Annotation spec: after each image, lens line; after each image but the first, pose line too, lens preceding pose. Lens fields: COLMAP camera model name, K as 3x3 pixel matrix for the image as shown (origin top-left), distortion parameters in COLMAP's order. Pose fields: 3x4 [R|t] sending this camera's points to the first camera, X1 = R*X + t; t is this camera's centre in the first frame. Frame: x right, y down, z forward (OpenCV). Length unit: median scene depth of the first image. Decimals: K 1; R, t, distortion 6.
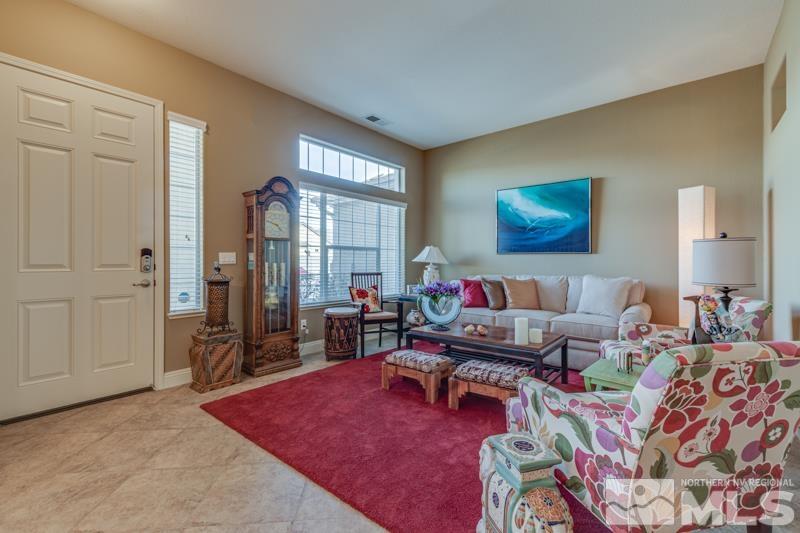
lens RADIAL K [[345.1, 0, 396.0], [0, 345.1, 259.4], [0, 0, 1]] dist [0.001892, 0.000150]
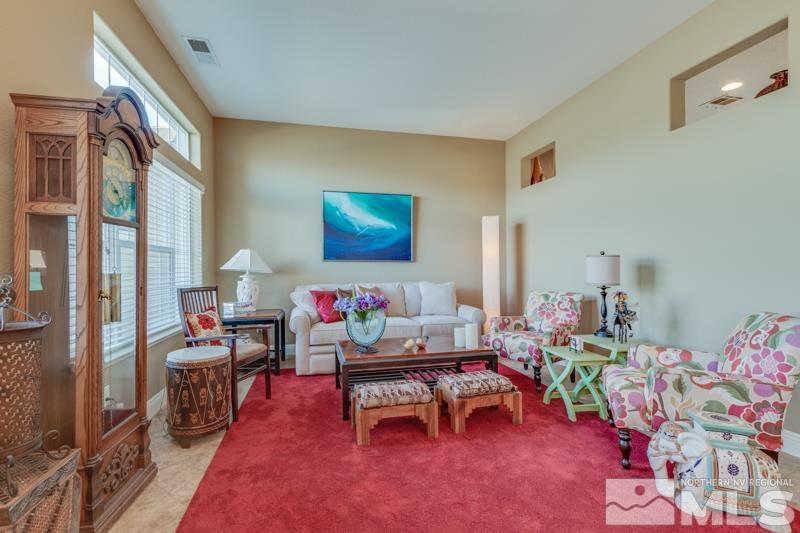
lens RADIAL K [[356.3, 0, 400.0], [0, 356.3, 266.5], [0, 0, 1]] dist [0.003099, 0.000271]
pose [[0.610285, 0.003762, 0.792173, -0.386953], [-0.004483, 0.999989, -0.001296, -0.000653], [-0.792169, -0.002760, 0.610295, 0.320071]]
